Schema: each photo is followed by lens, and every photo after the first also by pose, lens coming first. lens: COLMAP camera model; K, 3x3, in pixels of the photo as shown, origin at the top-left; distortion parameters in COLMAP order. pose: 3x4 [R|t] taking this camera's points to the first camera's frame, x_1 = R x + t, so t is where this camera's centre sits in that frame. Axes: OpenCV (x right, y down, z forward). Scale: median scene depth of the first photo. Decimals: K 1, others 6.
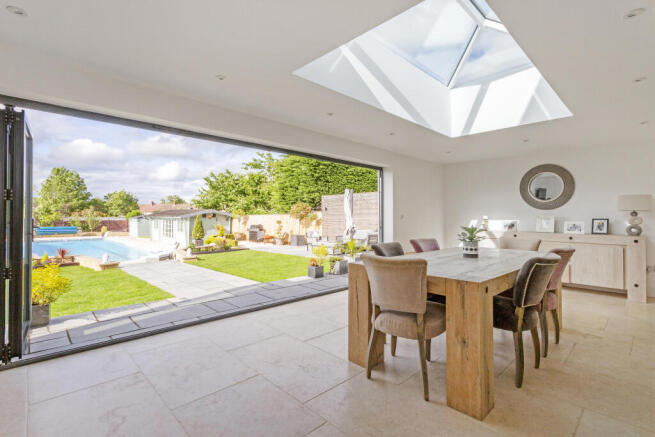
lens RADIAL K [[313.5, 0, 325.3], [0, 313.5, 217.8], [0, 0, 1]] dist [-0.001466, -0.000119]
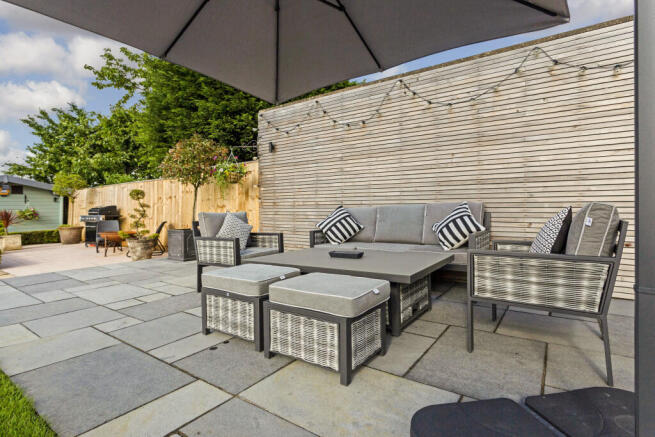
lens RADIAL K [[334.4, 0, 330.0], [0, 334.4, 215.1], [0, 0, 1]] dist [0.001062, 0.000094]
pose [[0.983122, -0.013545, 0.182447, -0.002325], [0.009765, 0.999719, 0.021600, 0.028654], [-0.182688, -0.019454, 0.982978, 0.534407]]
